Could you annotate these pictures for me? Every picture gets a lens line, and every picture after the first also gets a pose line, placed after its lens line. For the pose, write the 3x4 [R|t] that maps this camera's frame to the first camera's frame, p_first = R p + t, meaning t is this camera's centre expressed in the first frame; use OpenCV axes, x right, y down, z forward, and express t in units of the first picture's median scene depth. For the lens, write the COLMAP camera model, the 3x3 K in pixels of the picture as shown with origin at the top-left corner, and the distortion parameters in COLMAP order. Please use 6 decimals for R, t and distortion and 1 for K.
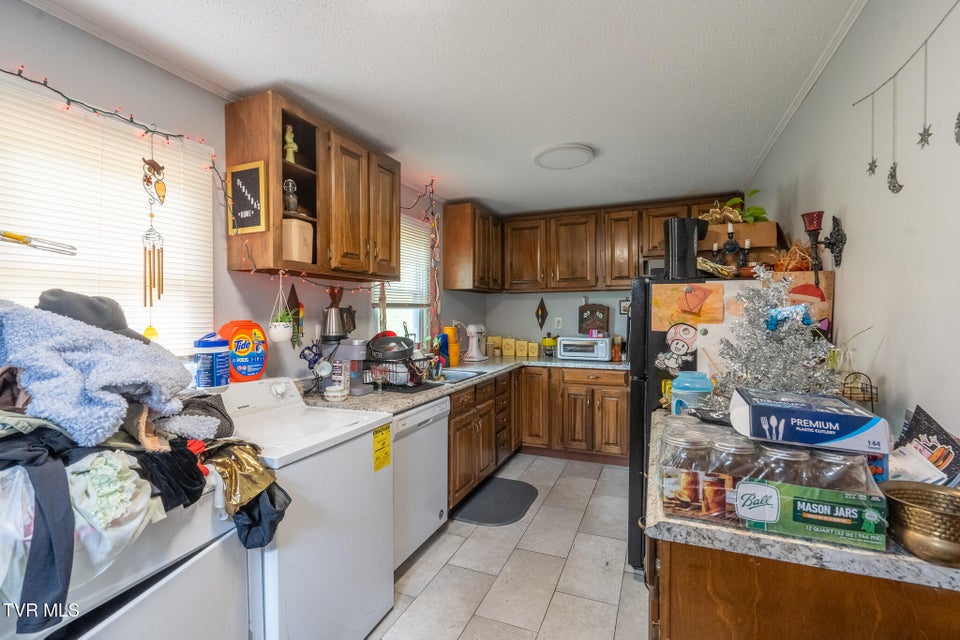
lens RADIAL K [[434.2, 0, 477.1], [0, 434.2, 321.0], [0, 0, 1]] dist [-0.003110, 0.000614]
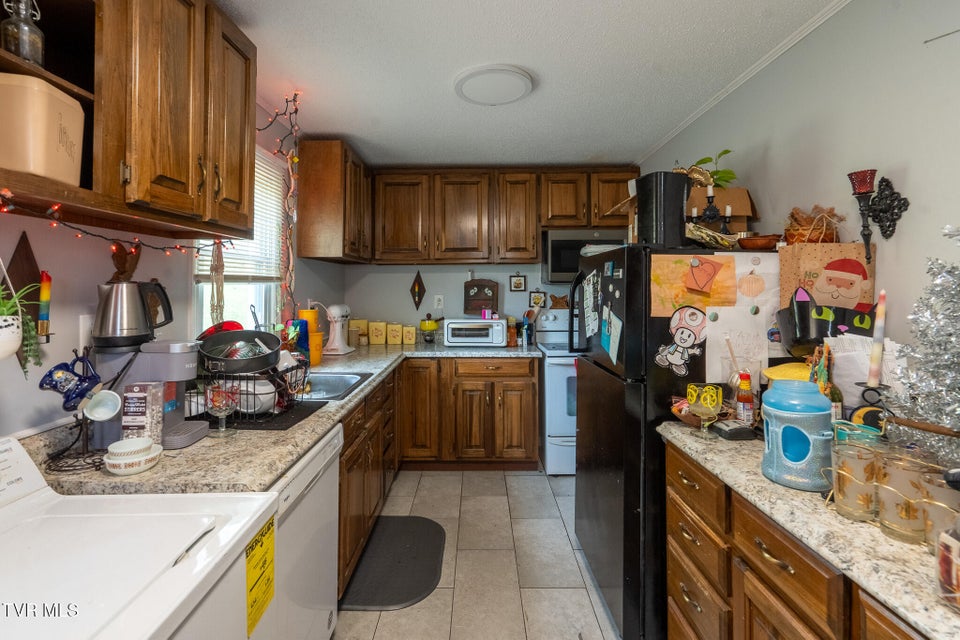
lens RADIAL K [[449.6, 0, 475.4], [0, 449.6, 283.6], [0, 0, 1]] dist [0.000320, 0.000290]
pose [[0.923329, 0.006027, 0.383962, -0.128934], [0.004855, 0.999614, -0.027367, -0.010573], [-0.383979, 0.027133, 0.922943, 0.293673]]
